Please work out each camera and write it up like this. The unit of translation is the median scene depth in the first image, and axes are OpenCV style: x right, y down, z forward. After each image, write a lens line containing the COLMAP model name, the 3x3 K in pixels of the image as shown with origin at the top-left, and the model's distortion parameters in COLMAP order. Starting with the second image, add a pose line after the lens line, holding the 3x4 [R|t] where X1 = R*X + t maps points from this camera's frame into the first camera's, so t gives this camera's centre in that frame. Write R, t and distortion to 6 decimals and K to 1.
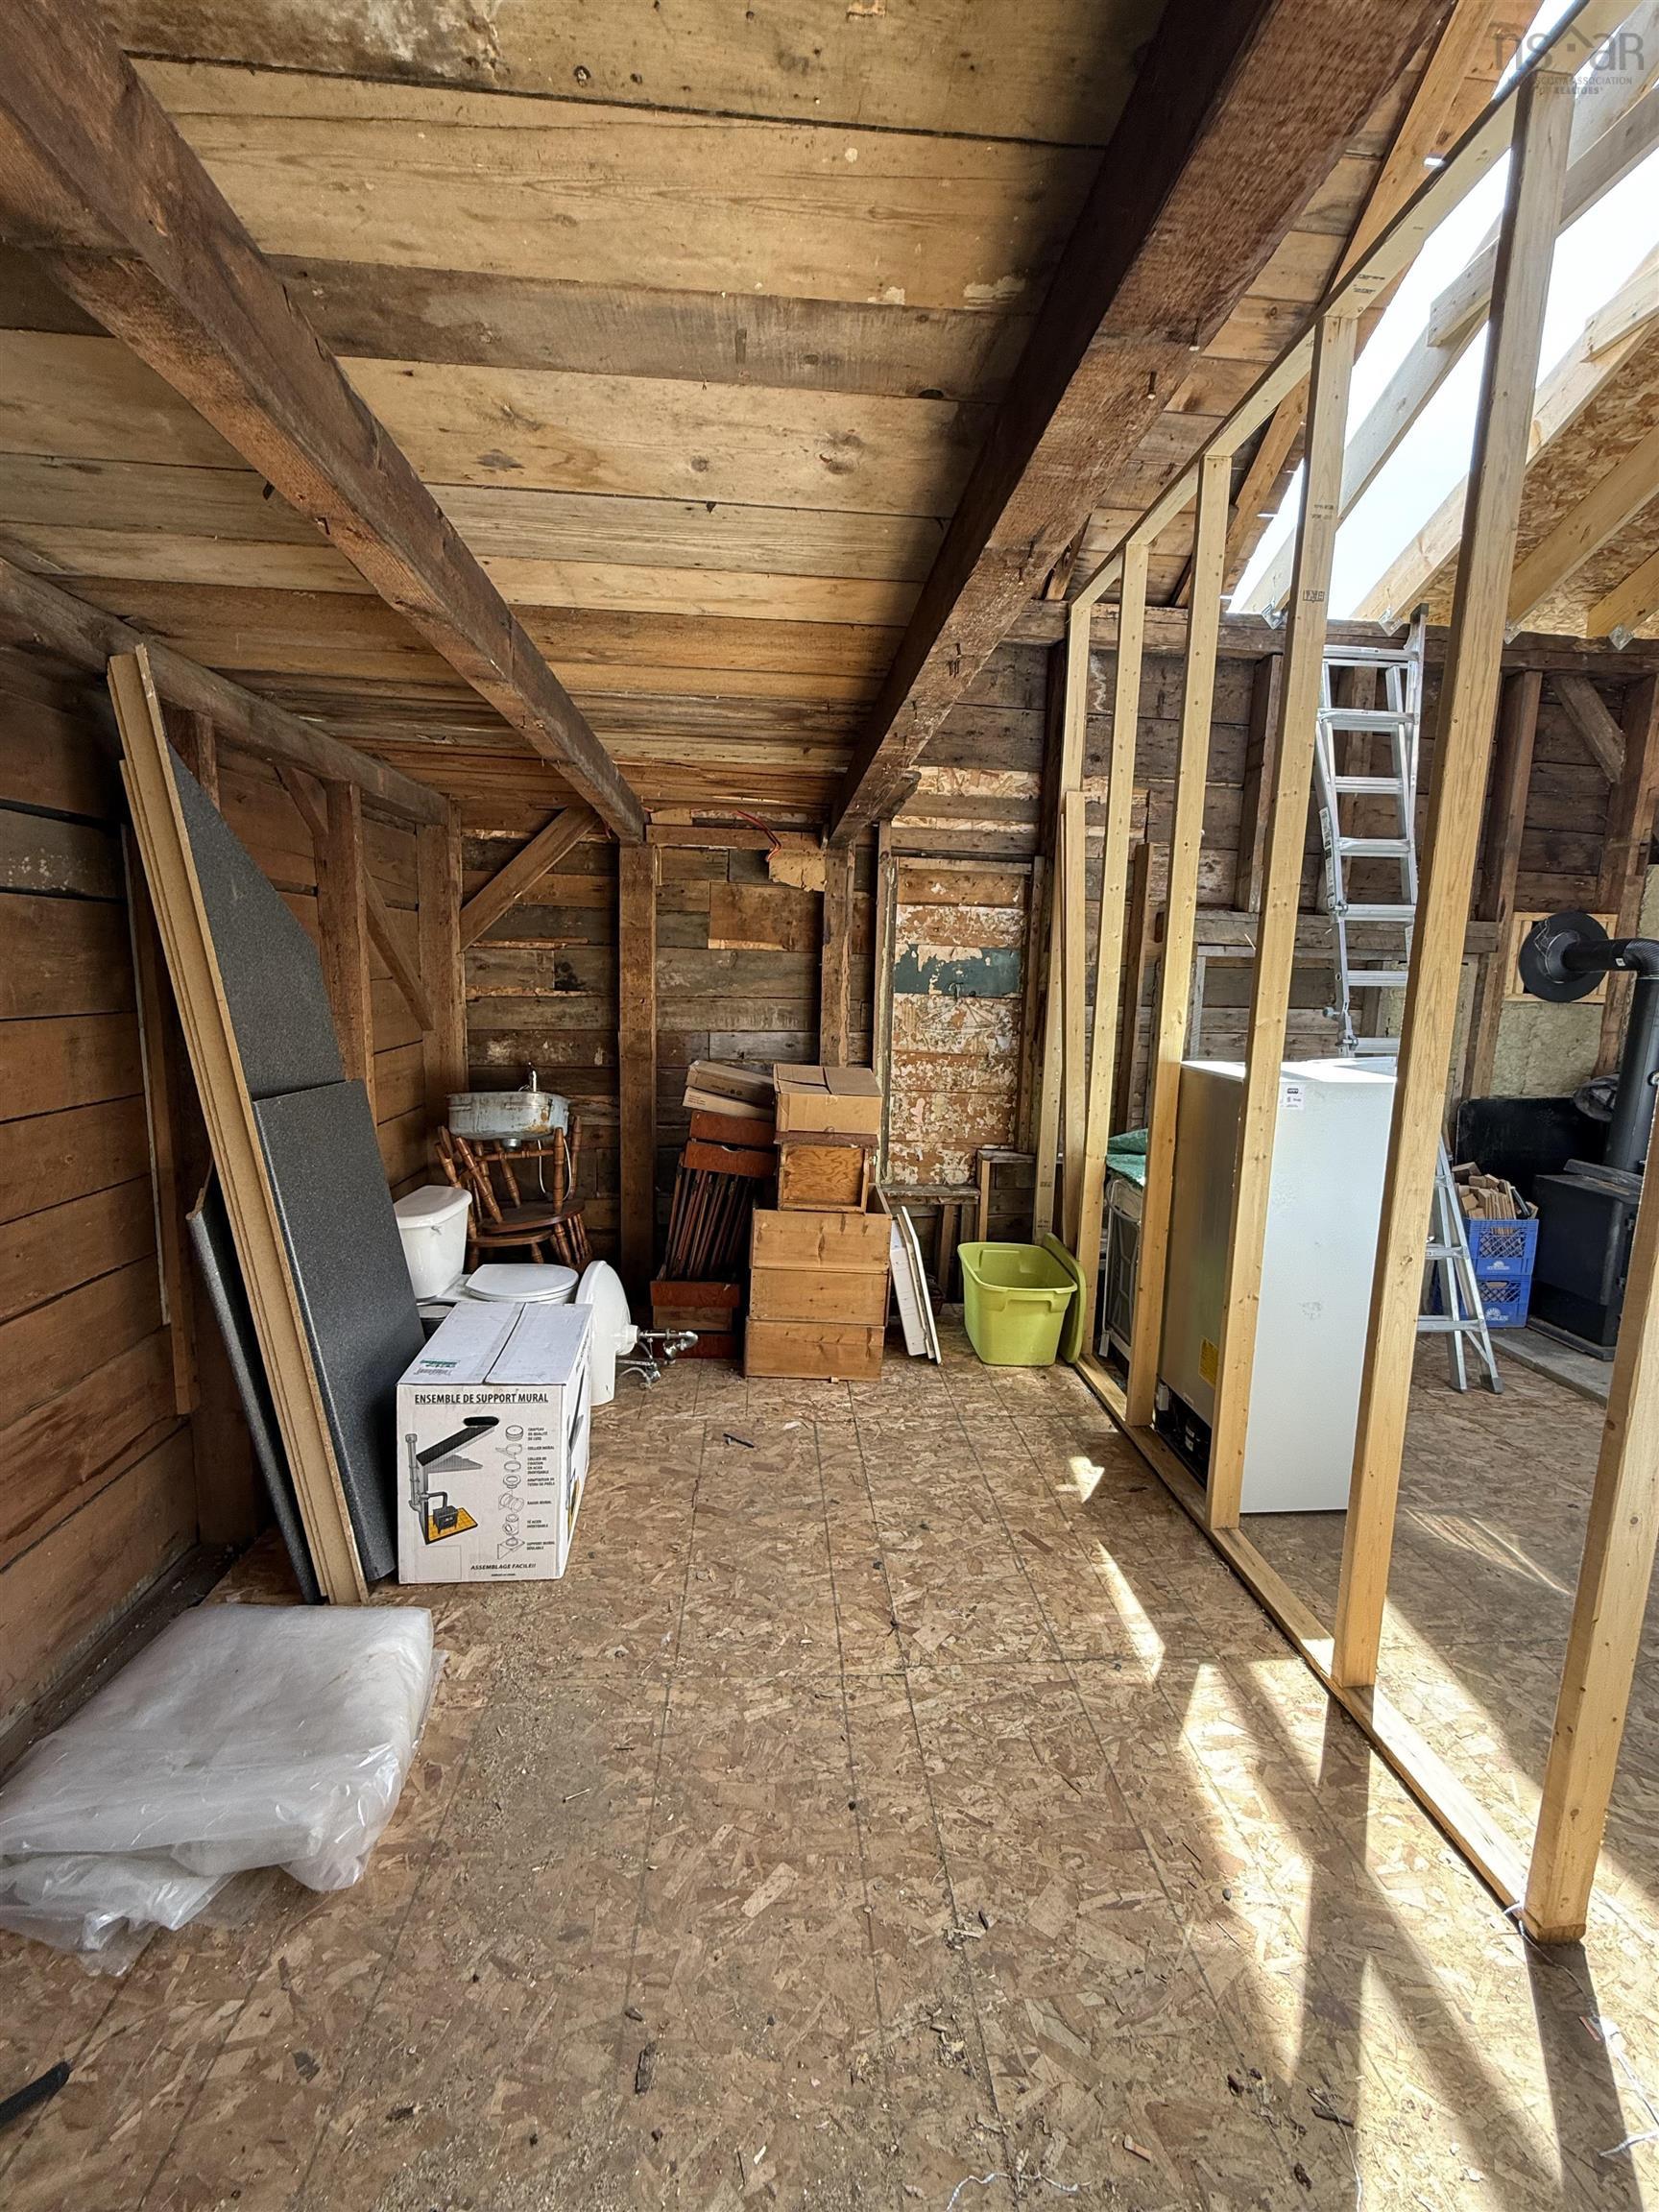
lens RADIAL K [[878.3, 0, 830.6], [0, 878.3, 1099.4], [0, 0, 1]] dist [-0.000241, 0.000124]
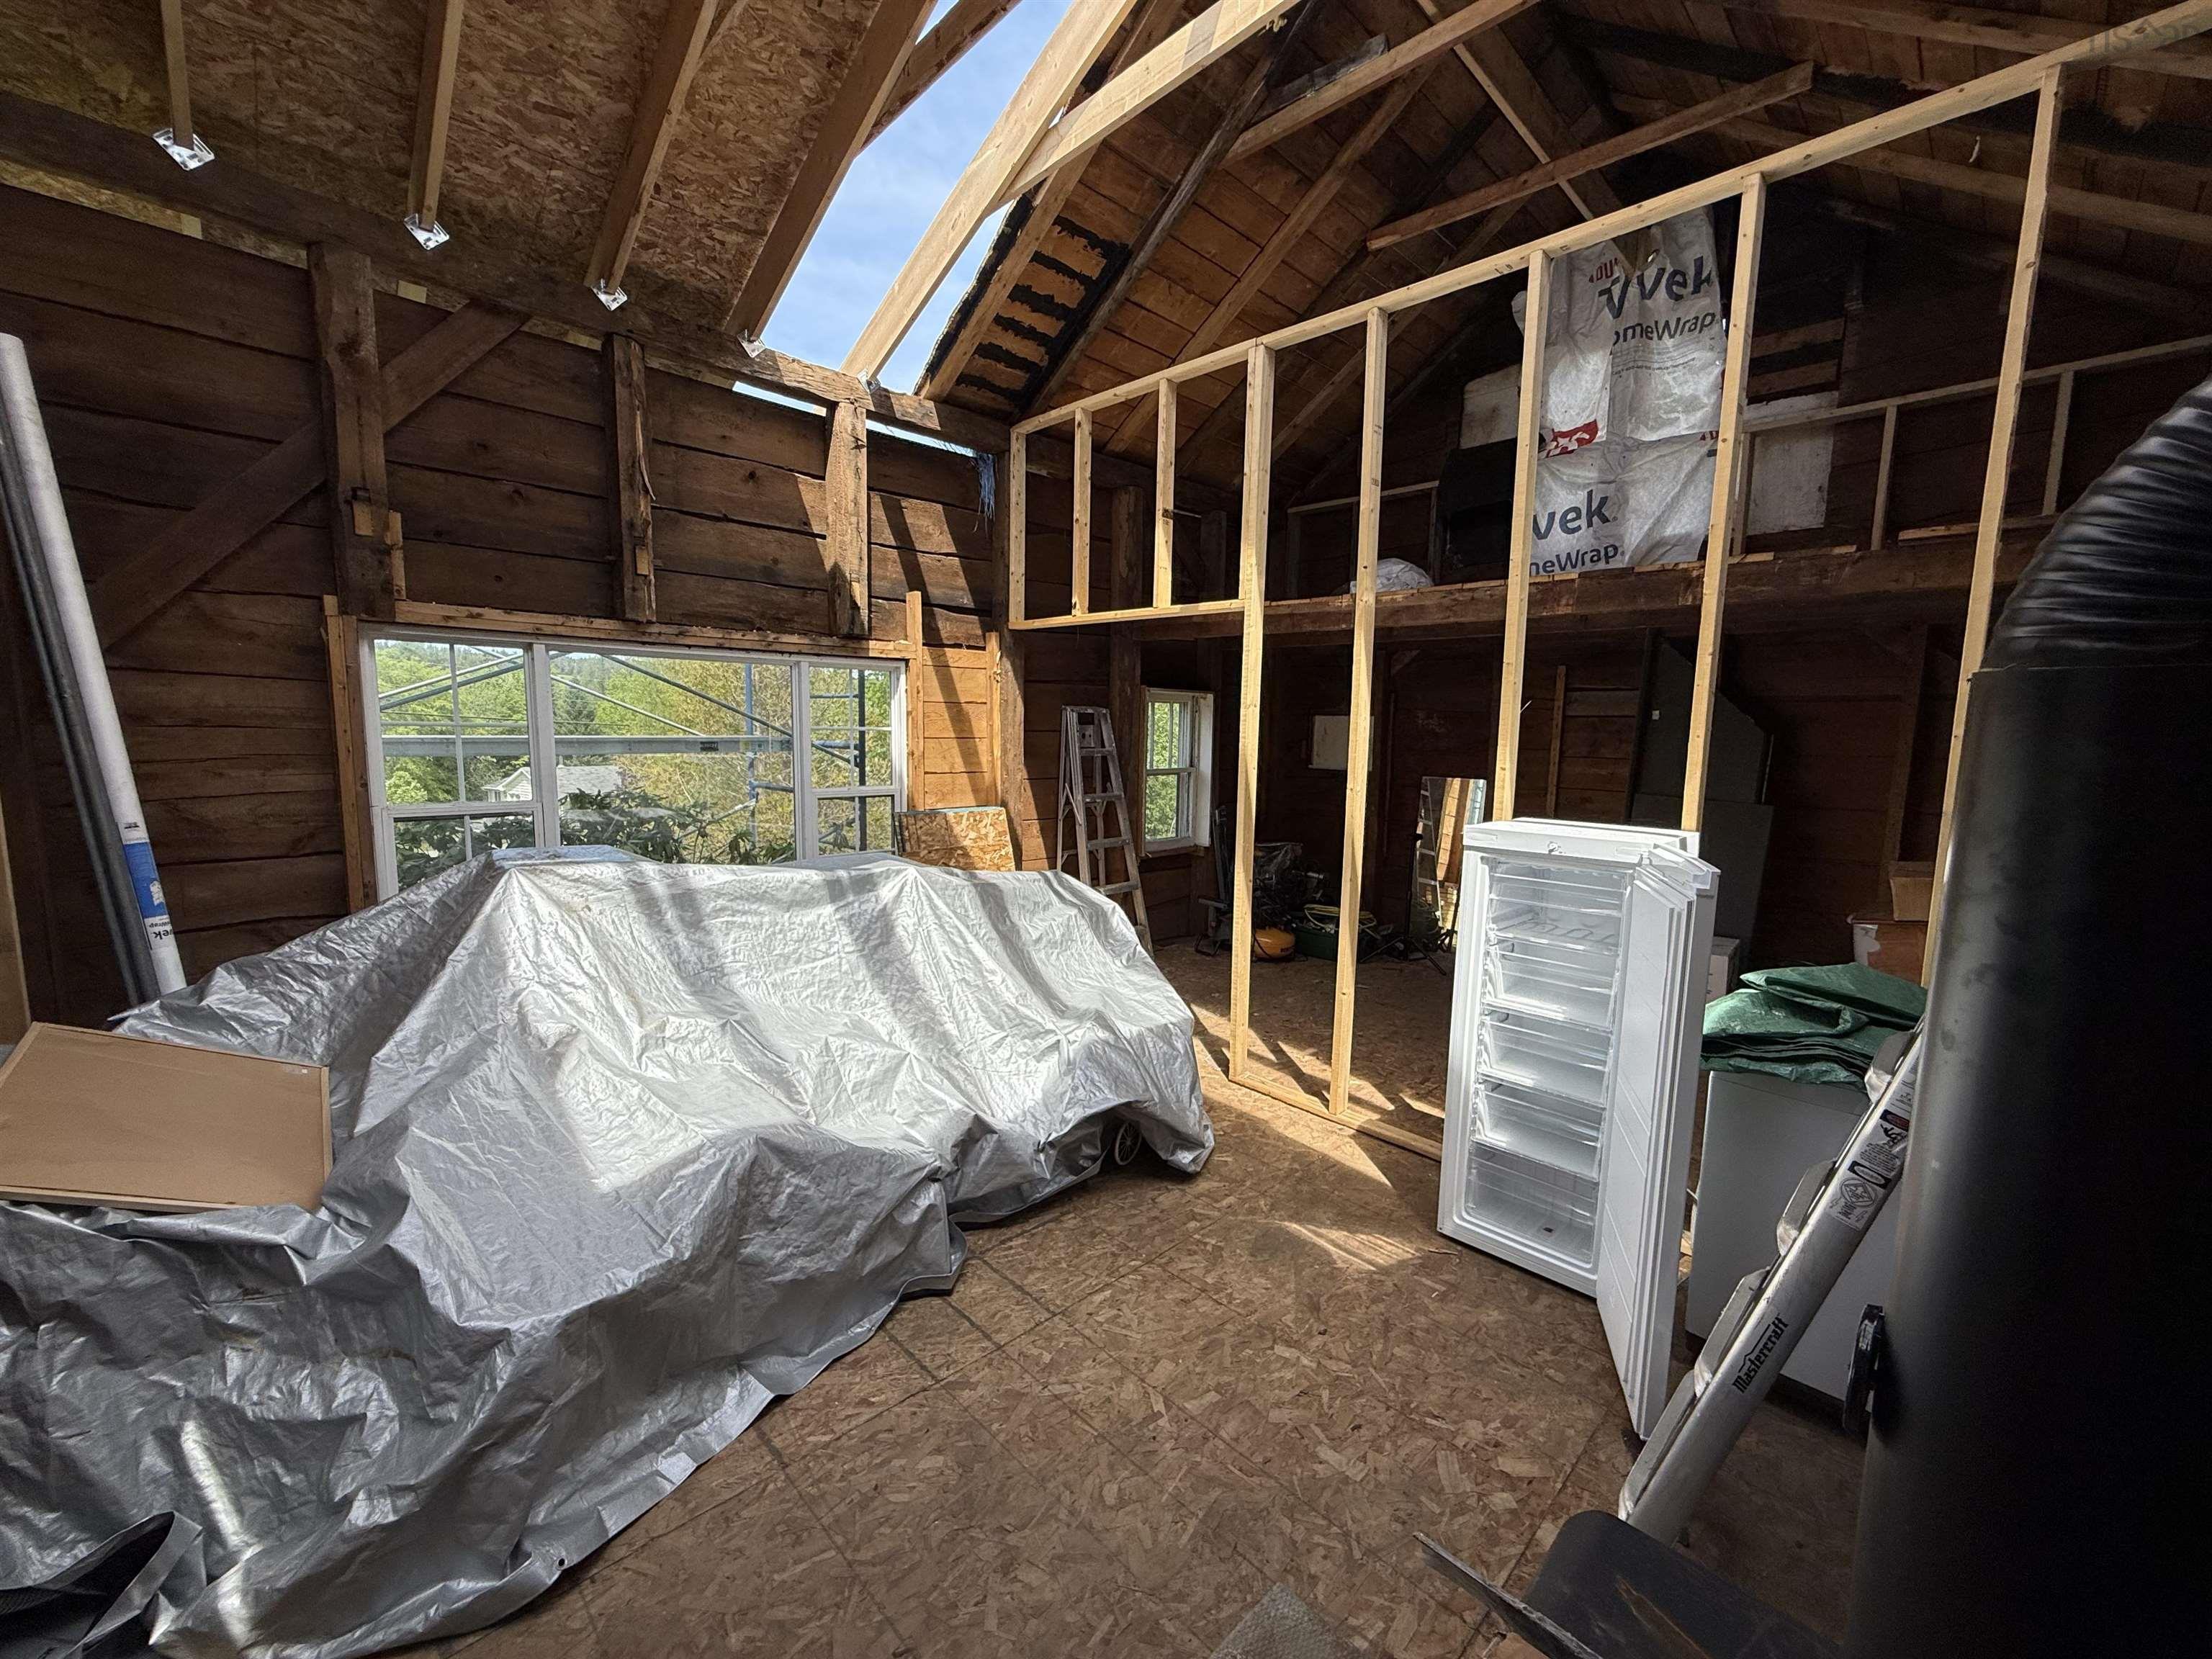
lens RADIAL K [[878.3, 0, 1097.5], [0, 878.3, 827.9], [0, 0, 1]] dist [-0.000241, 0.000124]
pose [[-0.767736, 0.037162, -0.639688, 1.737104], [-0.127601, 0.969455, 0.209463, -0.189808], [0.627933, 0.242438, -0.739543, 1.547395]]
